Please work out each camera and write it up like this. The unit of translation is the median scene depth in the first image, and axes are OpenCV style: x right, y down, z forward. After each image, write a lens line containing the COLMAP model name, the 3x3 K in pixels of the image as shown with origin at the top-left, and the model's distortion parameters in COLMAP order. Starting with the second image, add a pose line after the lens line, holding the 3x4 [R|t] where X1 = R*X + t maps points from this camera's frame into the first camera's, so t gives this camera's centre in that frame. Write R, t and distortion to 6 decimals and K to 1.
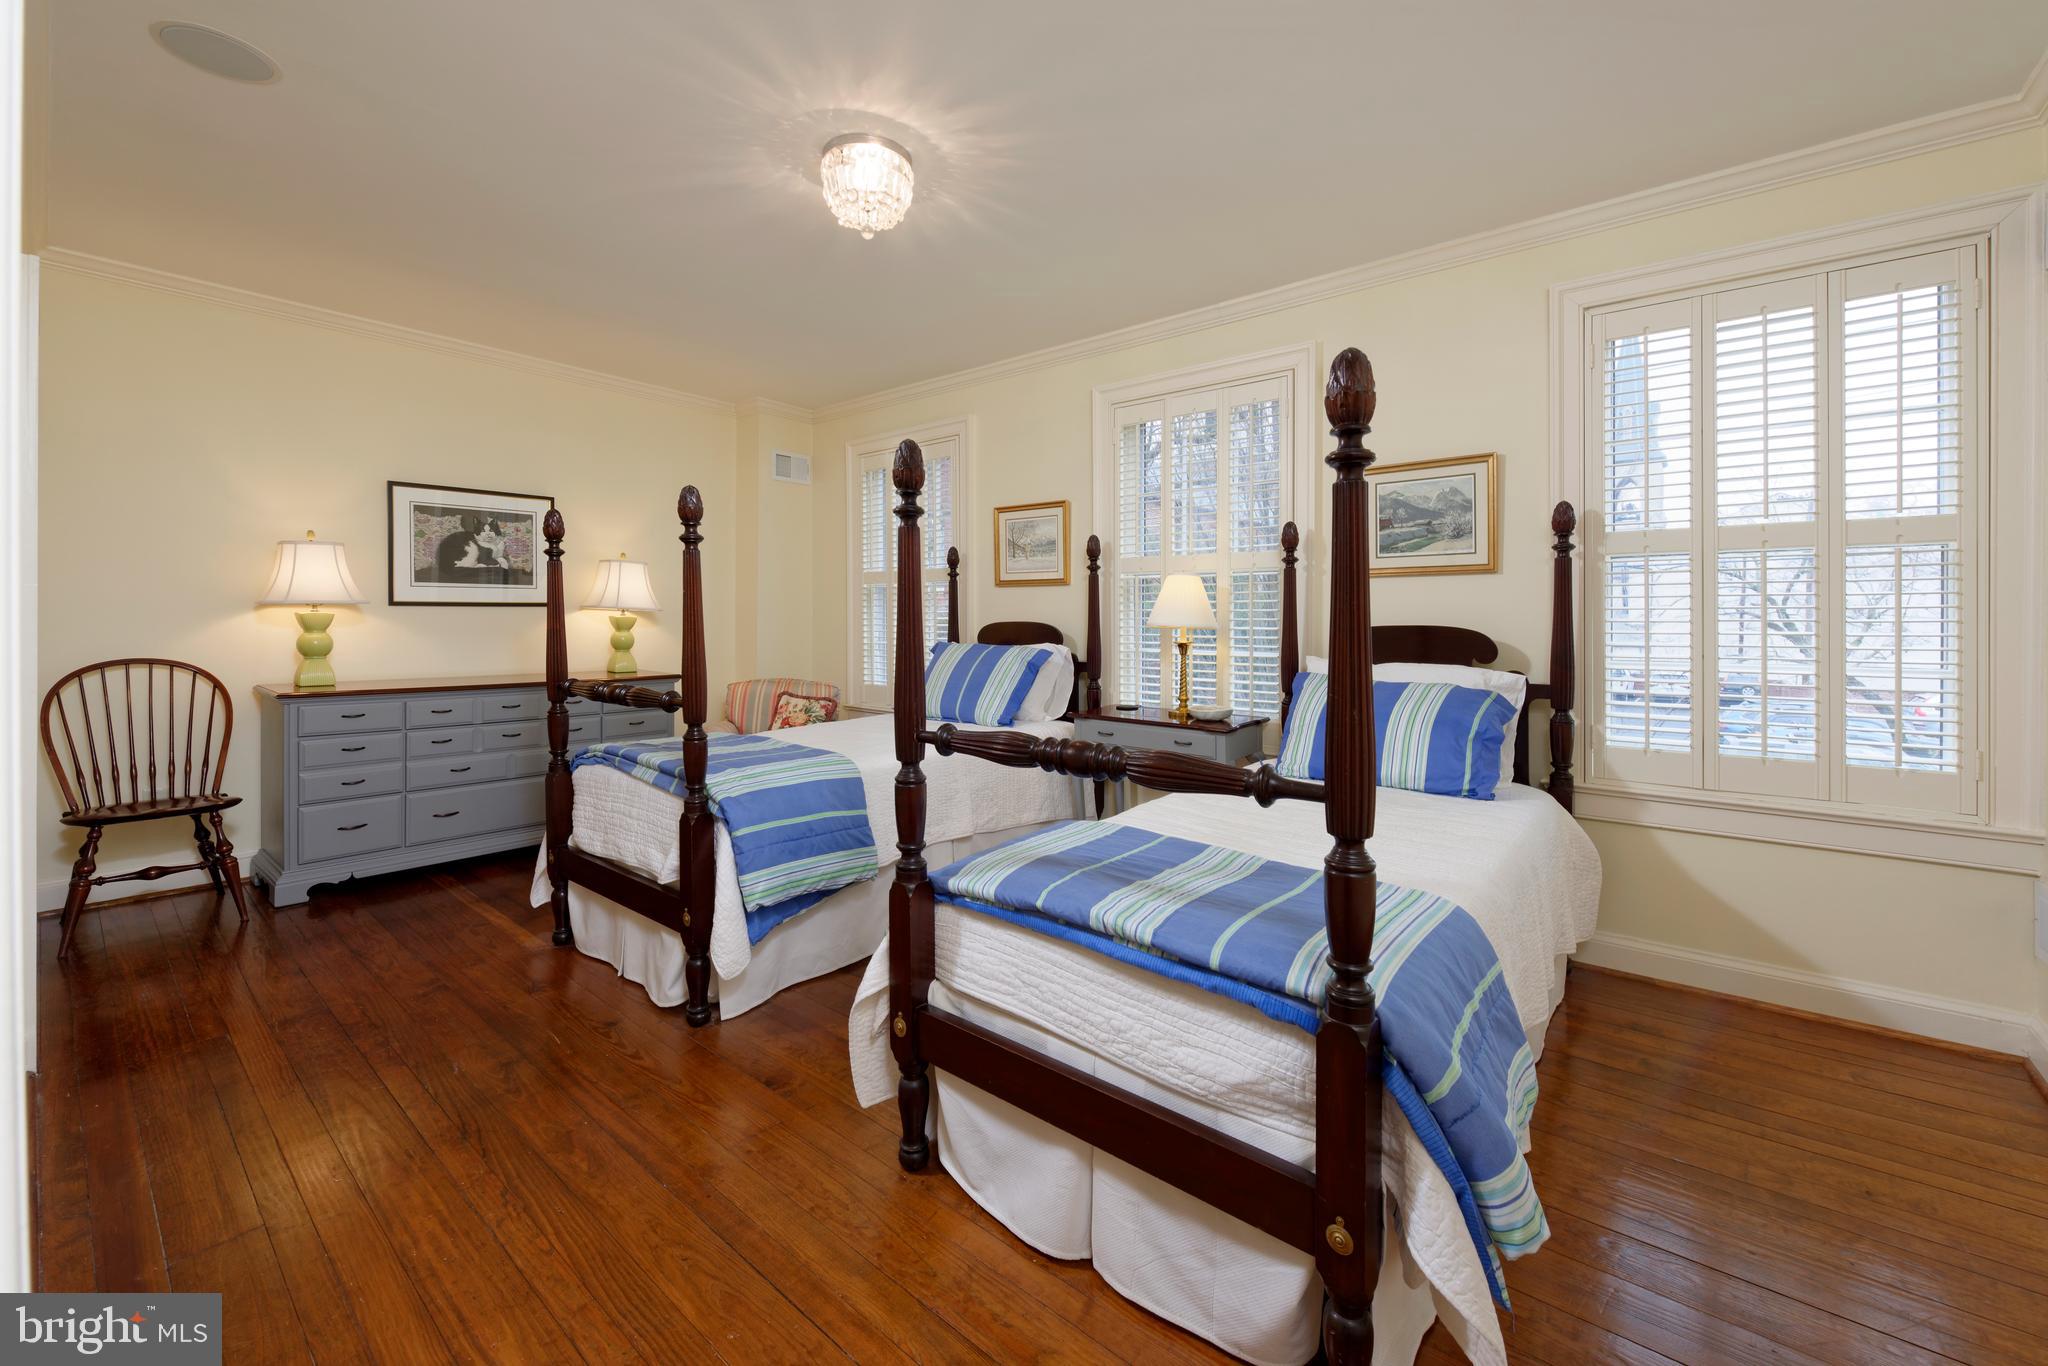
lens RADIAL K [[833.6, 0, 1023.9], [0, 833.6, 612.7], [0, 0, 1]] dist [0.002145, 0.000059]
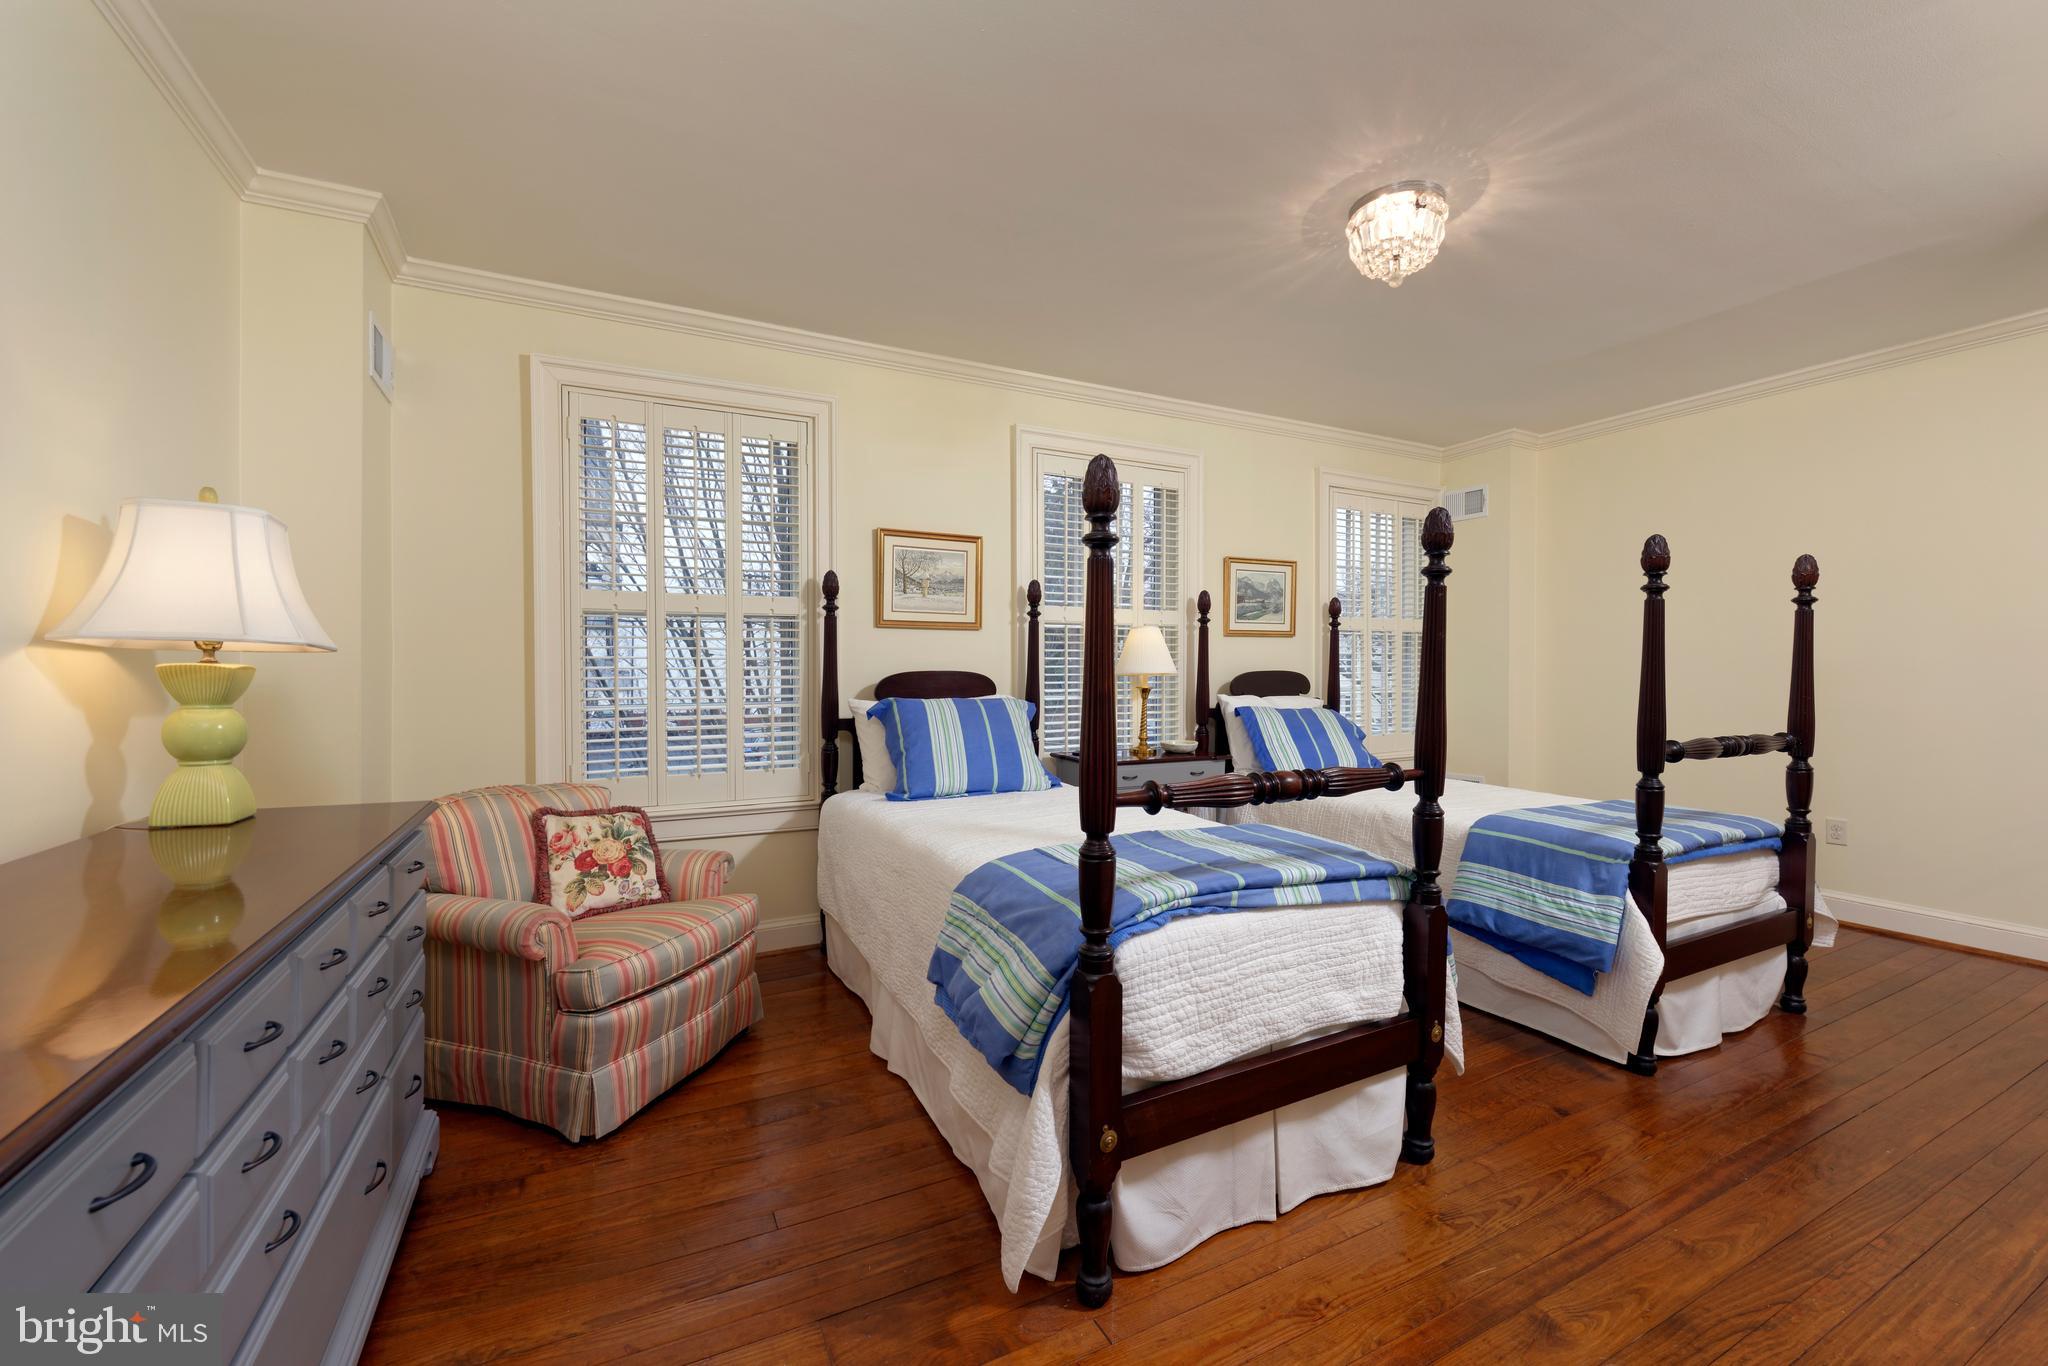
lens RADIAL K [[805.0, 0, 995.6], [0, 805.0, 696.9], [0, 0, 1]] dist [0.000674, 0.000184]
pose [[0.409447, -0.037902, 0.911546, -0.970187], [-0.005431, 0.999018, 0.043978, 0.002050], [-0.912318, -0.022957, 0.408839, 0.797643]]
